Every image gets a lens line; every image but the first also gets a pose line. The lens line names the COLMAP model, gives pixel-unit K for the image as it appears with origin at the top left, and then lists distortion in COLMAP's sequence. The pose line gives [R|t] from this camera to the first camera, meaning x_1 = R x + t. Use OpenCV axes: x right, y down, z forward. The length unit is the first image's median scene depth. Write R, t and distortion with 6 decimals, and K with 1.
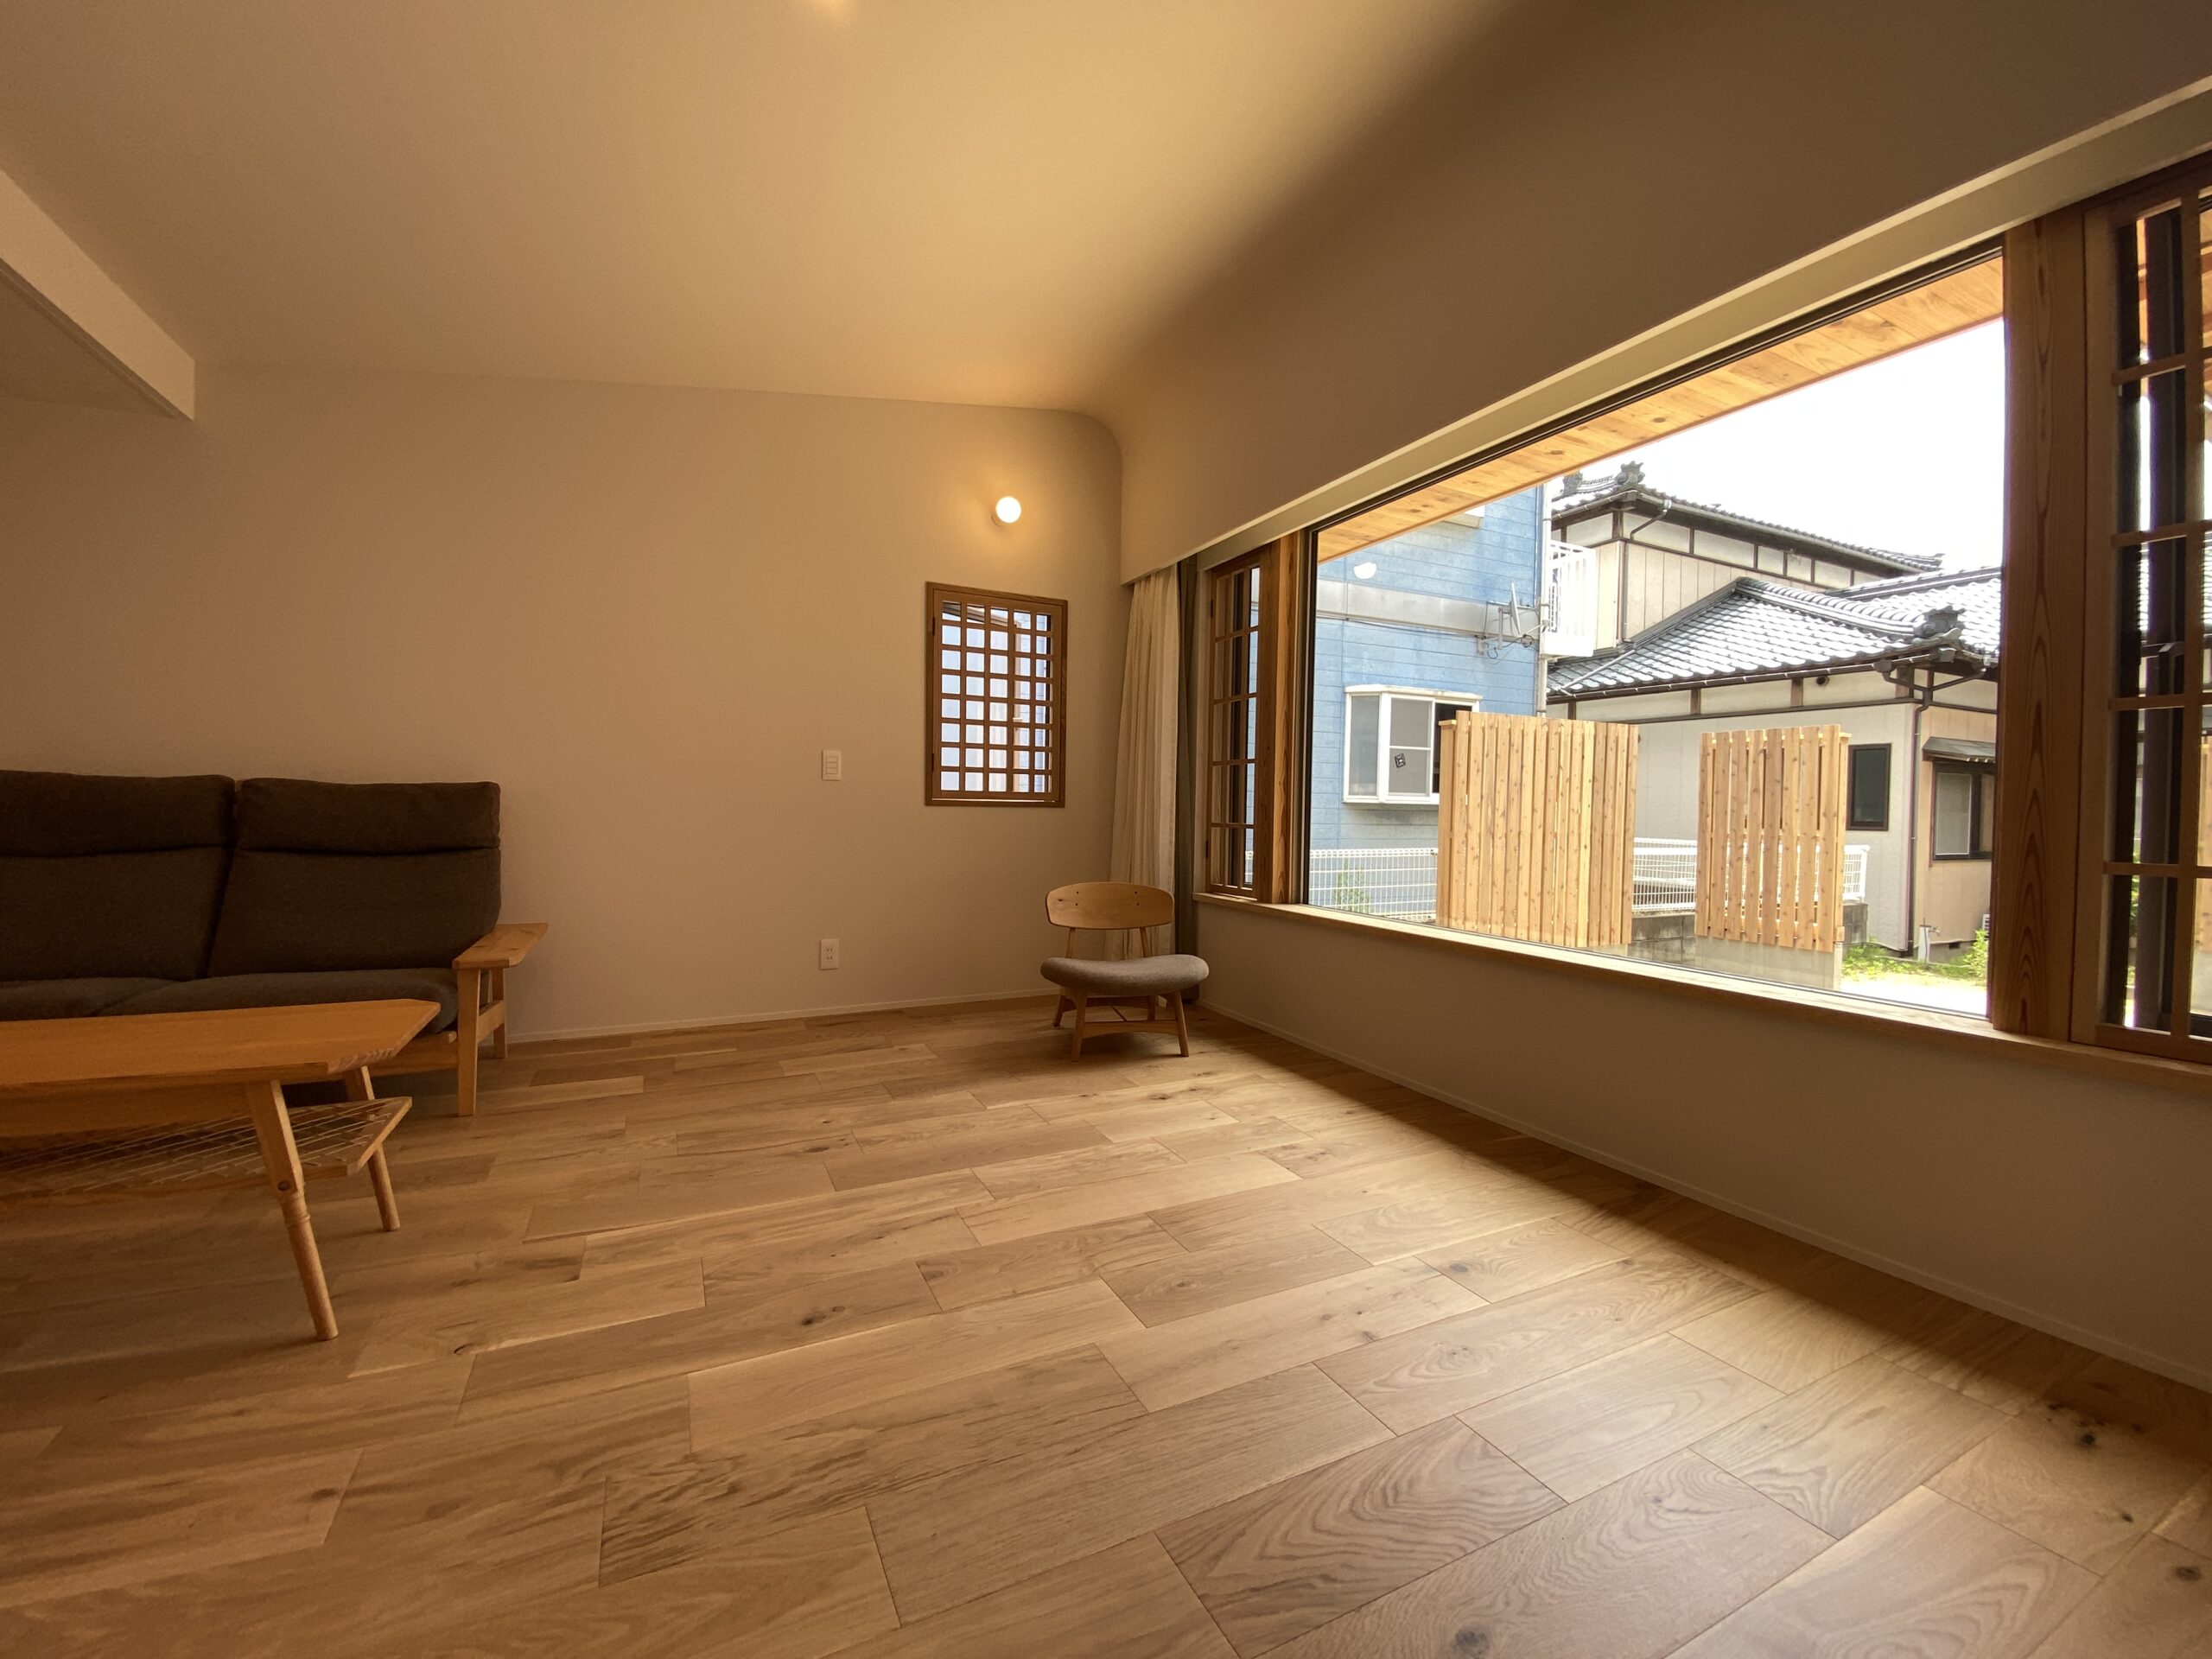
lens RADIAL K [[886.2, 0, 1101.9], [0, 886.2, 830.4], [0, 0, 1]] dist [0.001493, -0.000095]
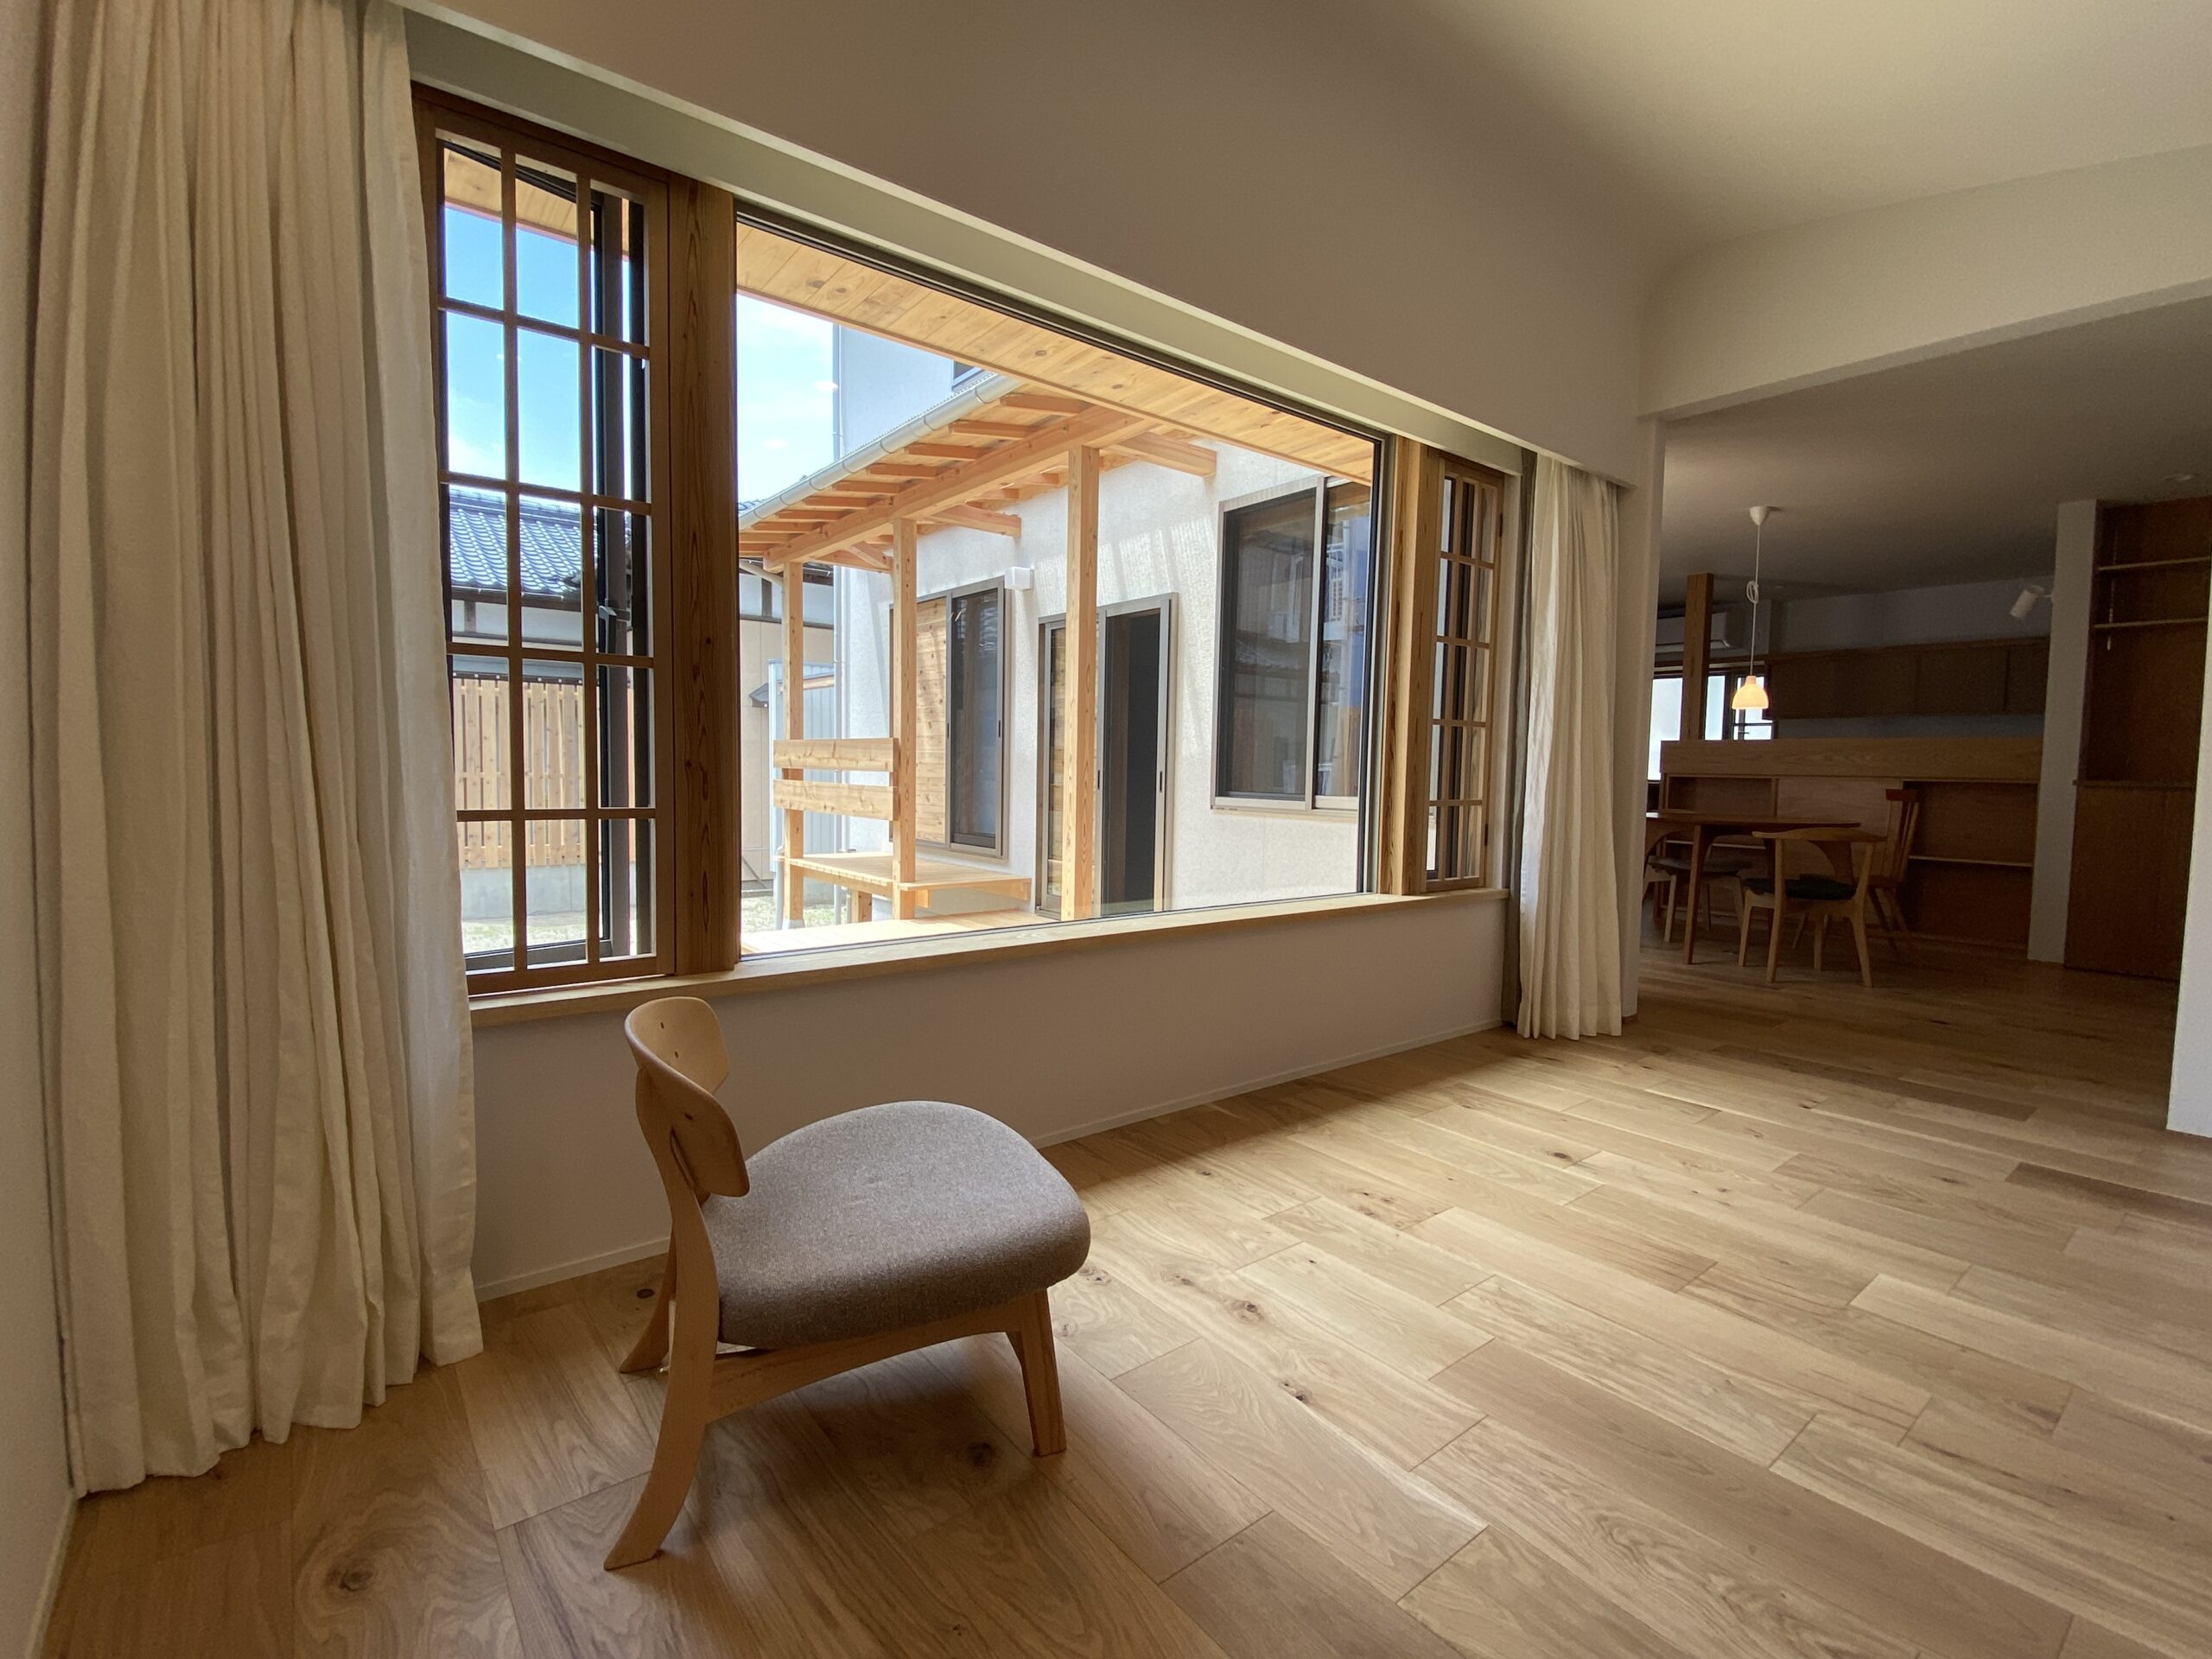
lens RADIAL K [[995.8, 0, 1092.9], [0, 995.8, 827.5], [0, 0, 1]] dist [-0.002649, -0.008291]
pose [[-0.208884, -0.092531, 0.973553, -0.593856], [-0.007475, 0.995636, 0.093026, -0.072627], [-0.977912, 0.012154, -0.208664, 1.455999]]
